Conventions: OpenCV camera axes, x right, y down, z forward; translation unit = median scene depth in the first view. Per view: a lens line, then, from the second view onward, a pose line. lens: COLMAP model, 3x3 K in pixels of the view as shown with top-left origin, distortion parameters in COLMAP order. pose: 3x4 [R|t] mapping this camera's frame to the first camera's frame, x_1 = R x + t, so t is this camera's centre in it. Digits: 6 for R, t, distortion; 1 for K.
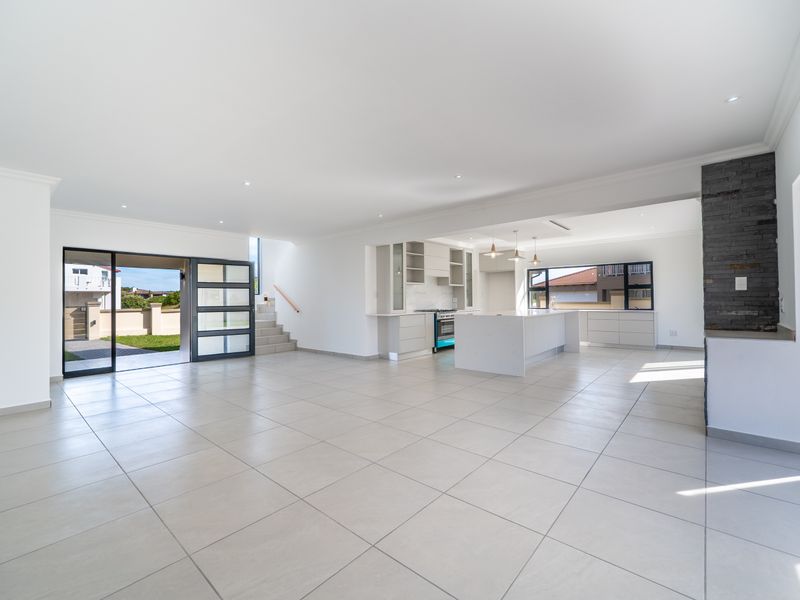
lens RADIAL K [[354.2, 0, 399.2], [0, 354.2, 297.5], [0, 0, 1]] dist [-0.000291, -0.000286]
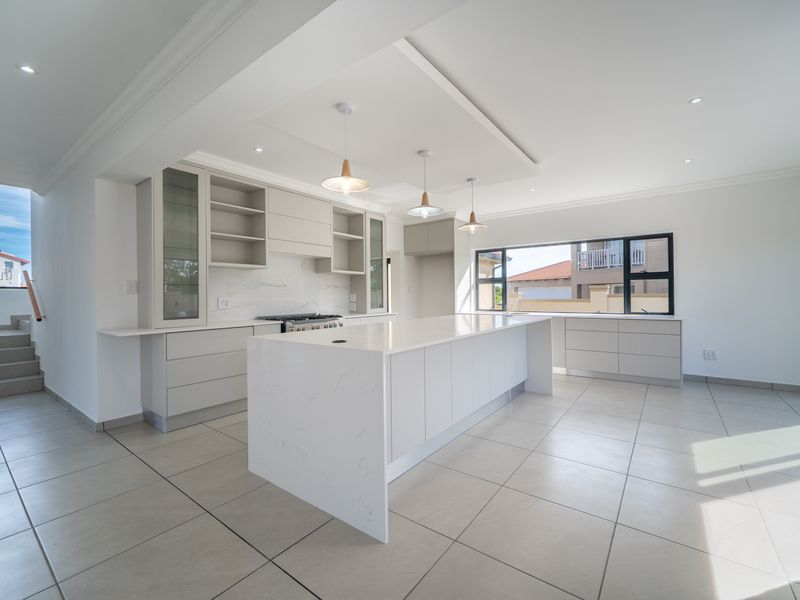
lens RADIAL K [[354.2, 0, 399.7], [0, 354.2, 296.5], [0, 0, 1]] dist [-0.000291, -0.000286]
pose [[0.997810, 0.000501, 0.066150, 0.203453], [-0.001105, 0.999958, 0.009085, -0.000469], [-0.066143, -0.009139, 0.997768, 0.404785]]
